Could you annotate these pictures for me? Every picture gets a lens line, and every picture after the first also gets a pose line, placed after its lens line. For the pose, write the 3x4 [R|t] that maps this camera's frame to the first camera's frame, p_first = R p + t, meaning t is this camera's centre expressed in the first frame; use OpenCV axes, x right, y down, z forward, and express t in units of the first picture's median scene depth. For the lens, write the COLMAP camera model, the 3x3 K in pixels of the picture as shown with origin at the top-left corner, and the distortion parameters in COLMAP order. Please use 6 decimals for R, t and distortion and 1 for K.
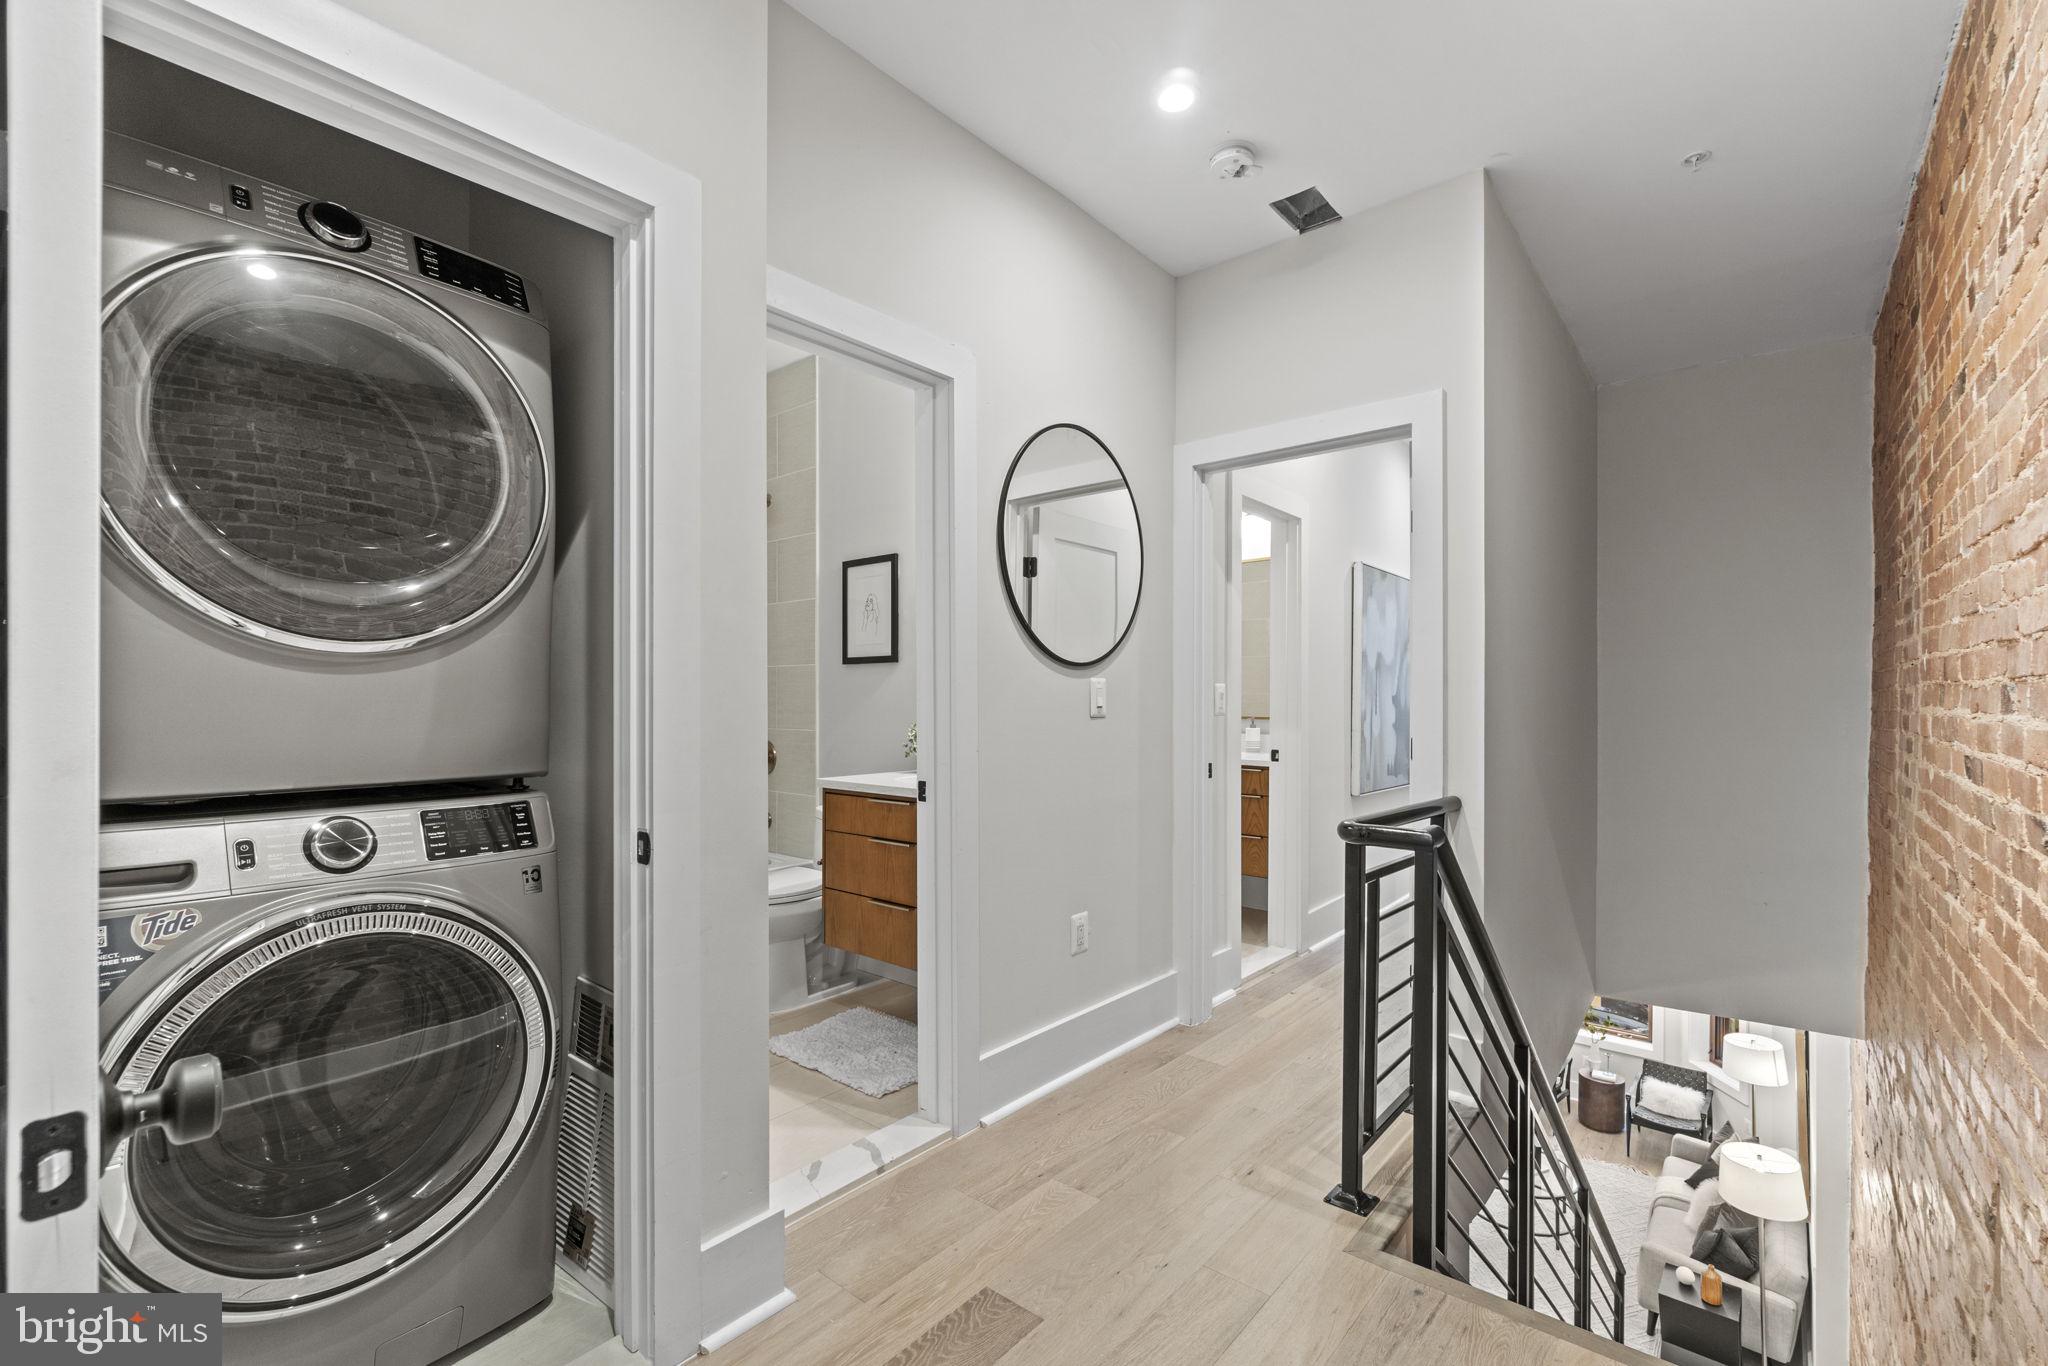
lens RADIAL K [[895.8, 0, 1018.3], [0, 895.8, 695.4], [0, 0, 1]] dist [-0.001791, -0.000122]
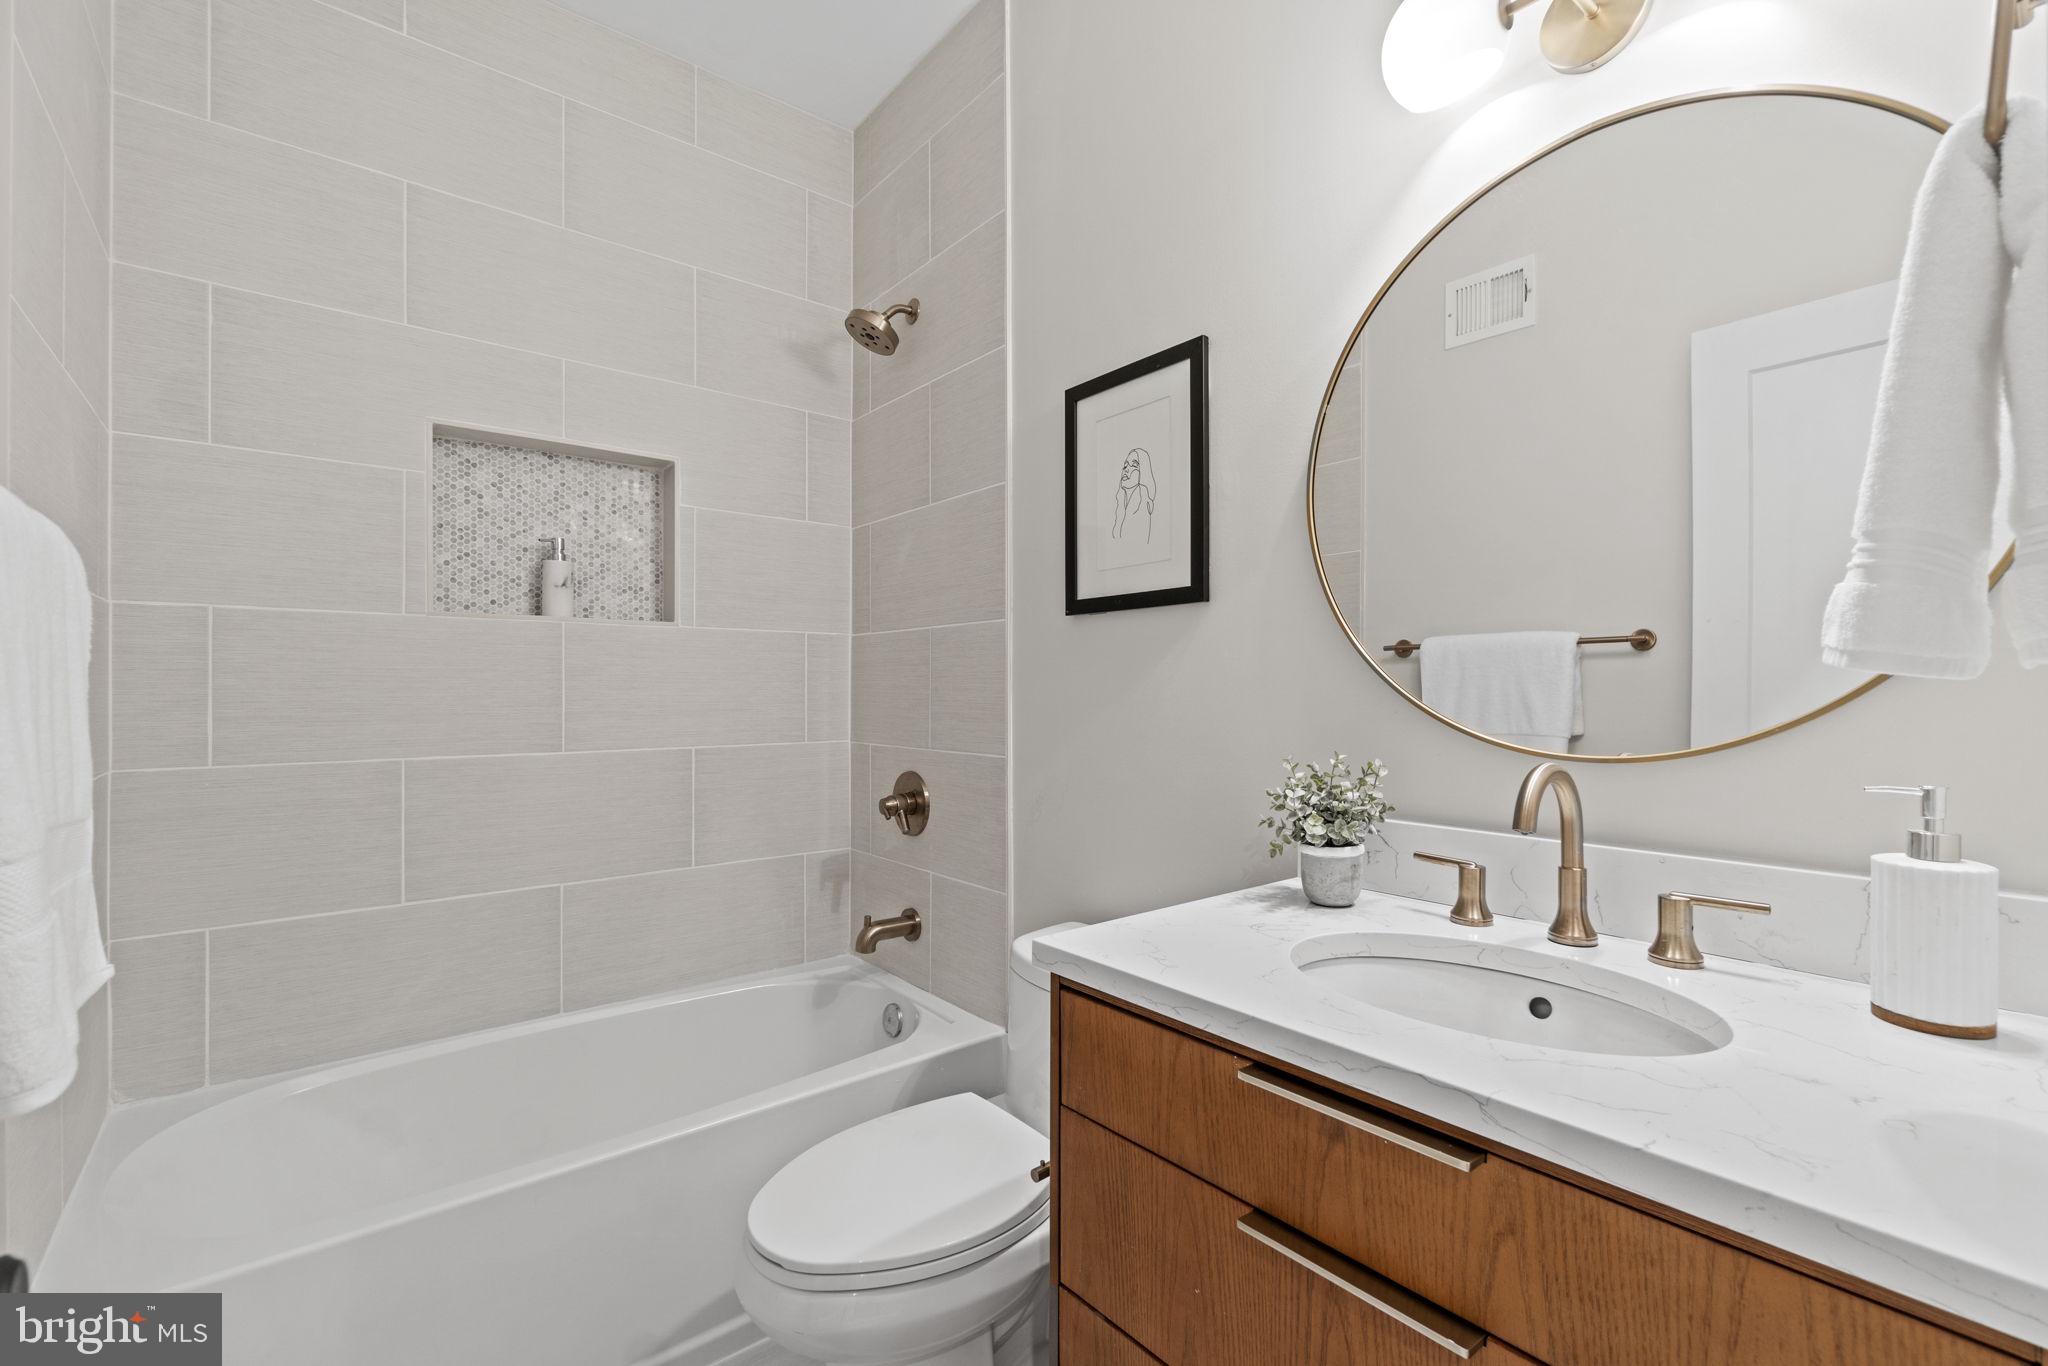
lens RADIAL K [[895.8, 0, 1018.3], [0, 895.8, 695.4], [0, 0, 1]] dist [-0.001791, -0.000122]
pose [[0.982590, -0.001625, -0.185778, -0.135679], [0.003807, 0.999928, 0.011387, 0.000839], [0.185746, -0.011896, 0.982526, 0.547069]]
